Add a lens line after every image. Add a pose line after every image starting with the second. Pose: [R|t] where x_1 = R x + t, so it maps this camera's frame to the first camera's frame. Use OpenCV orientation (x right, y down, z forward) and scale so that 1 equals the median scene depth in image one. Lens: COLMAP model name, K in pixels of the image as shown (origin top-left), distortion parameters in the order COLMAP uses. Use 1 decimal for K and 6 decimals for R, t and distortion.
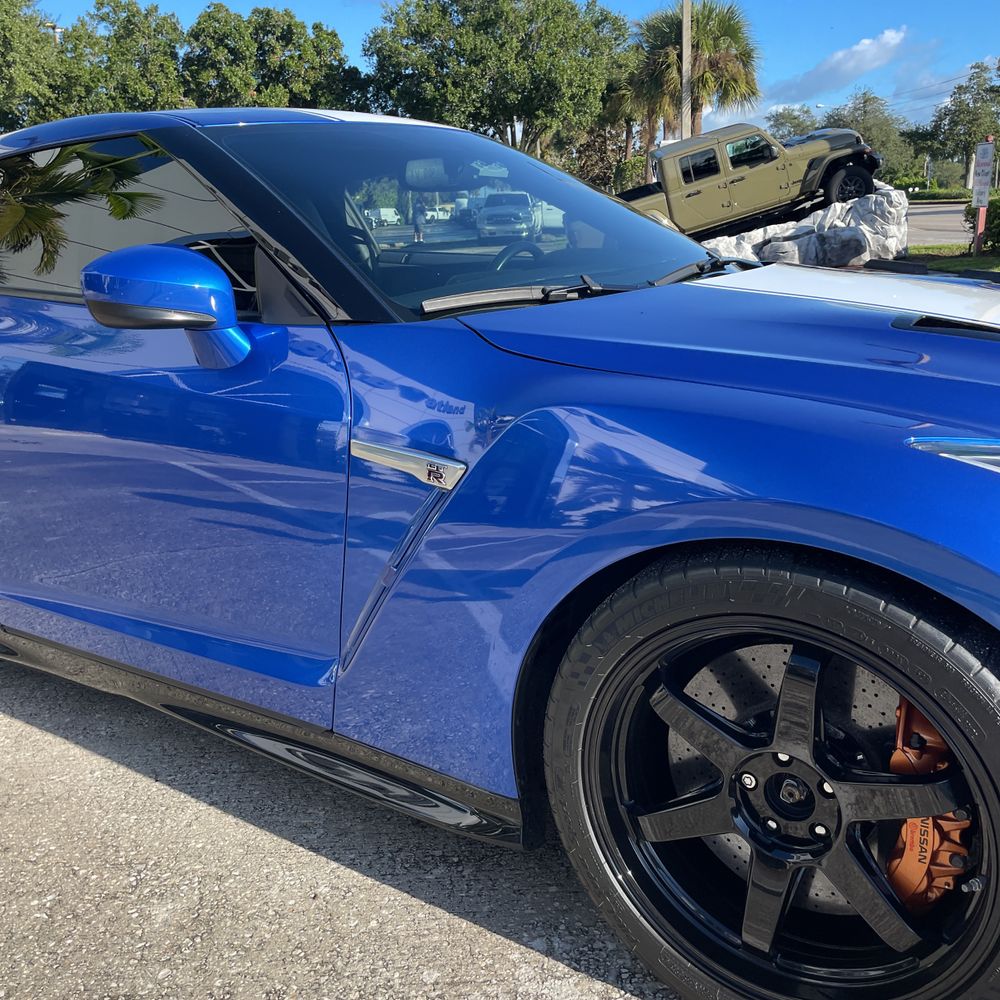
lens RADIAL K [[1012.3, 0, 480.8], [0, 1012.3, 492.3], [0, 0, 1]] dist [0.019795, 0.000000]
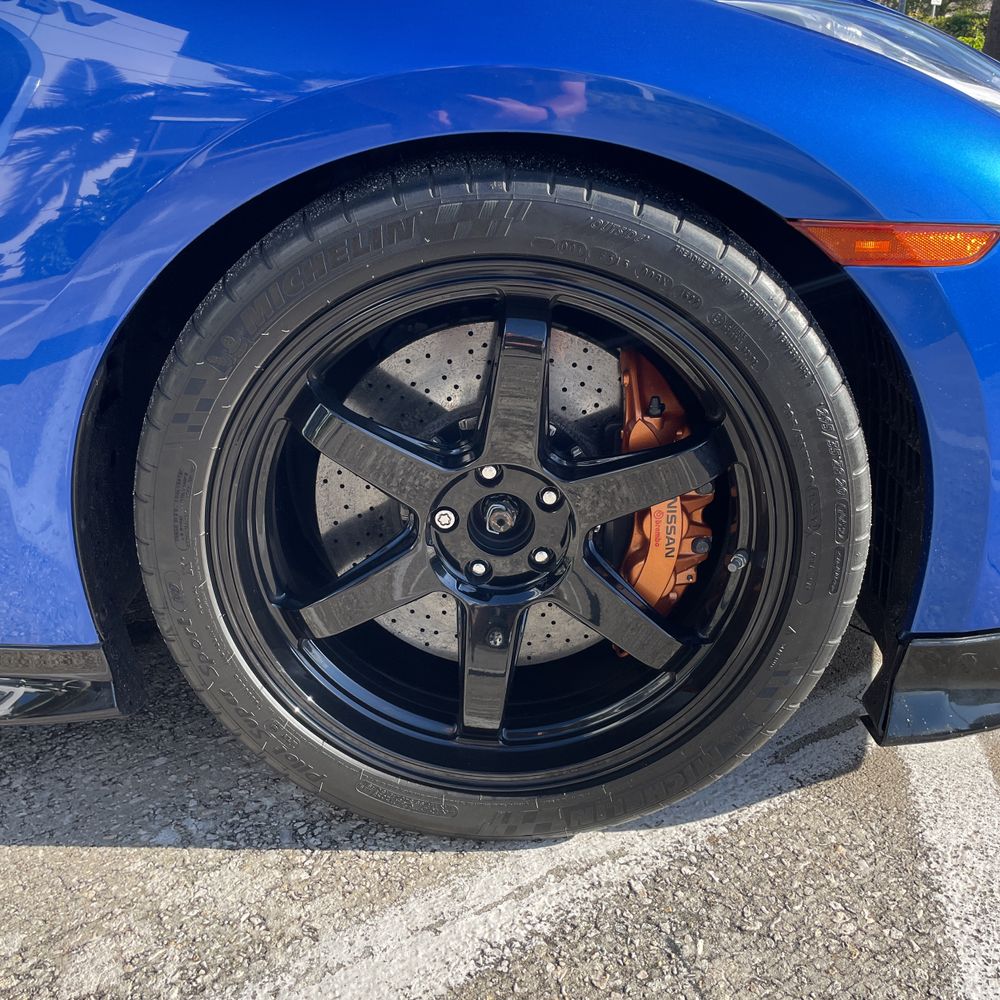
lens RADIAL K [[1012.3, 0, 491.8], [0, 1012.3, 484.6], [0, 0, 1]] dist [0.019795, 0.000000]
pose [[0.836851, -0.180712, 0.516743, -0.083444], [0.120545, 0.981604, 0.148062, 0.154445], [-0.533994, -0.061615, 0.843240, 0.361932]]
